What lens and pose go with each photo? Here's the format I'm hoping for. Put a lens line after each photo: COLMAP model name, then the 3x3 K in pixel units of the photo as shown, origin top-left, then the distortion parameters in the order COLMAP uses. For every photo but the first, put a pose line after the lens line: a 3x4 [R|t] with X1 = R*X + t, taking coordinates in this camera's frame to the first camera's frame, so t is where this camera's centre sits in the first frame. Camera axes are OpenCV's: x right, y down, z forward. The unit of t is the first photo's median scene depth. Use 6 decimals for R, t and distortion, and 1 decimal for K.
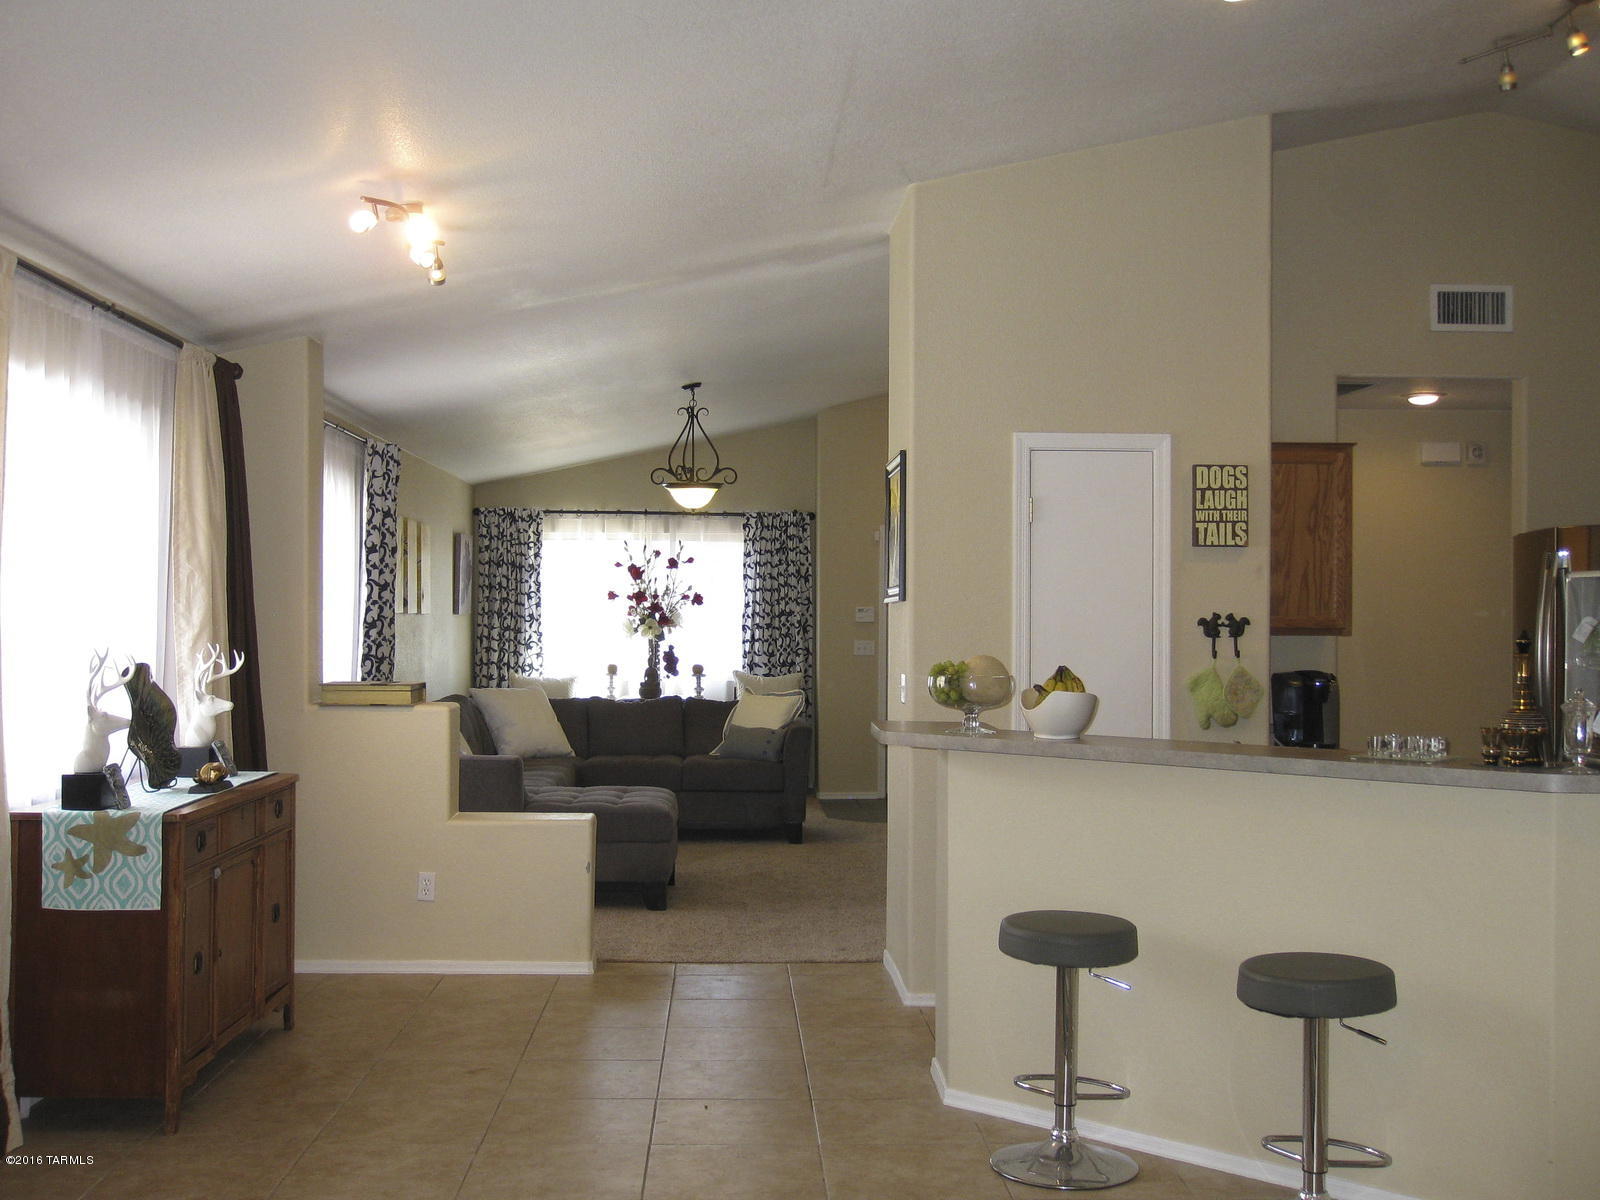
lens RADIAL K [[1760.9, 0, 752.5], [0, 1760.9, 595.9], [0, 0, 1]] dist [-0.117393, -0.001436]
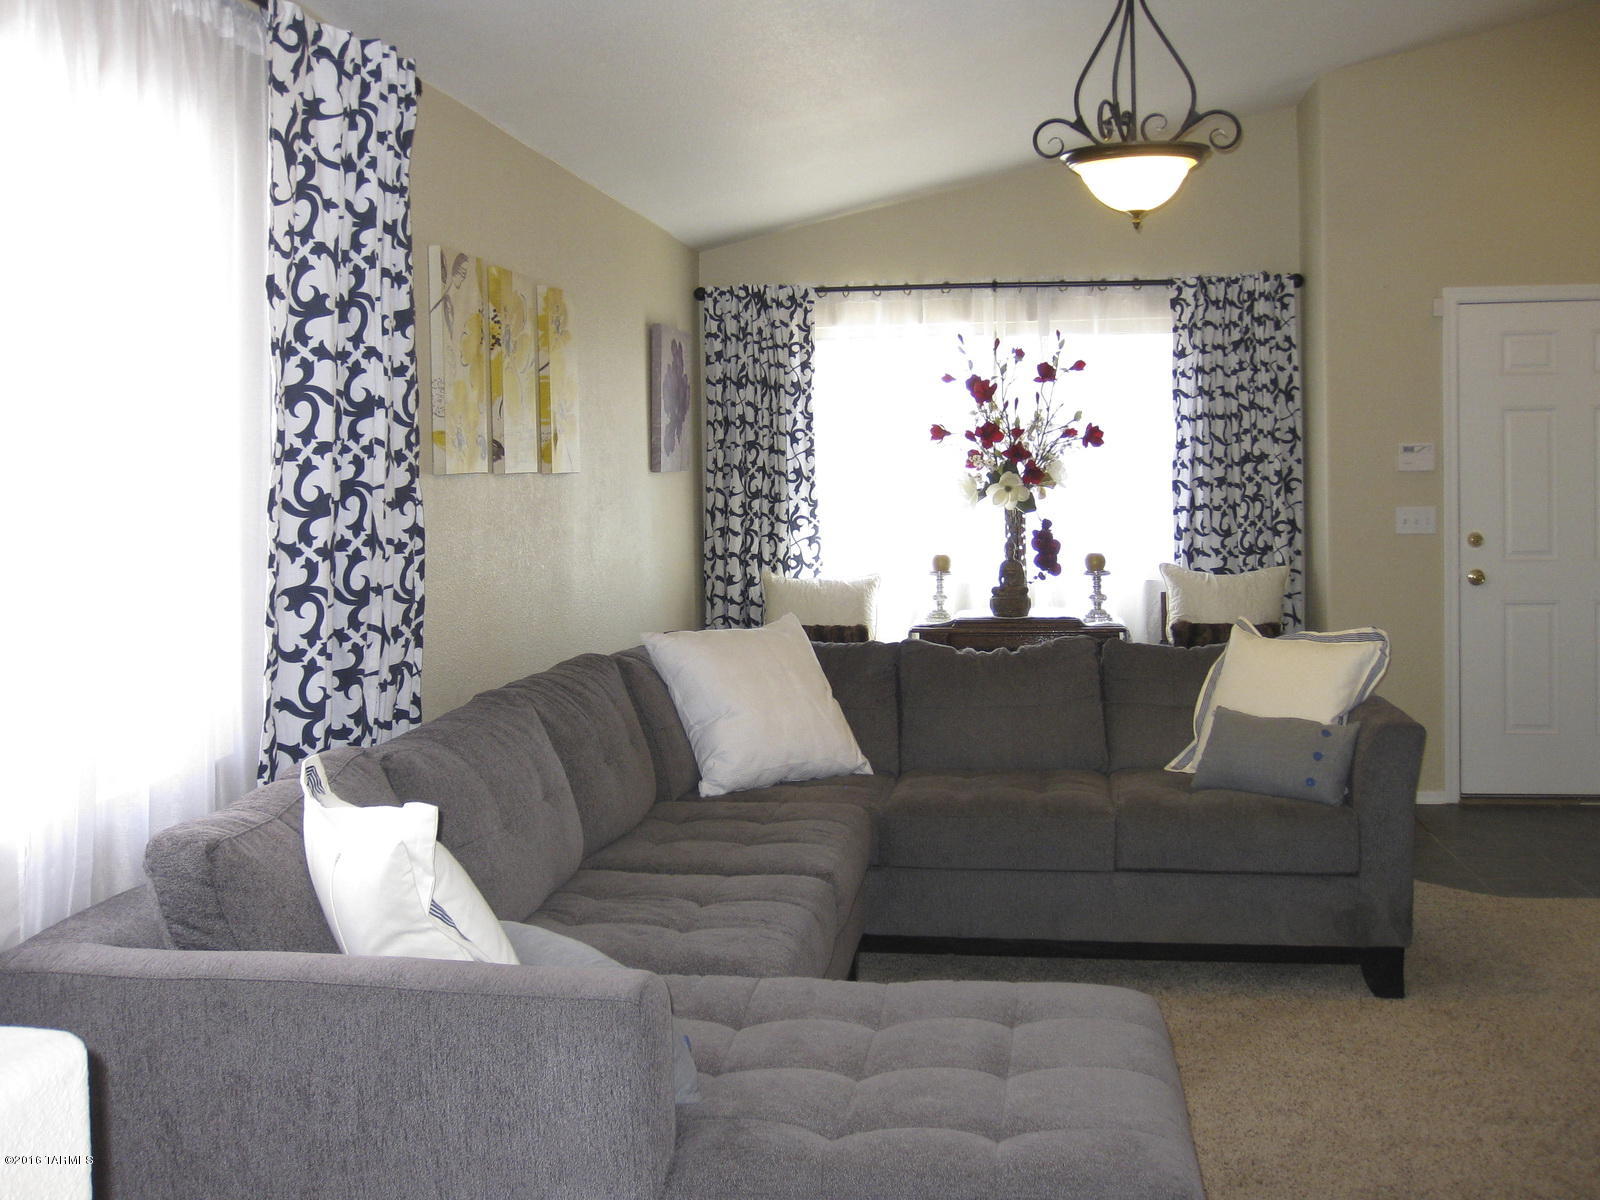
lens RADIAL K [[1760.9, 0, 752.5], [0, 1760.9, 595.9], [0, 0, 1]] dist [-0.117393, -0.001436]
pose [[0.984171, -0.009711, -0.176954, -0.039242], [0.024335, 0.996445, 0.080660, 0.005029], [0.175541, -0.083690, 0.980908, 0.432299]]
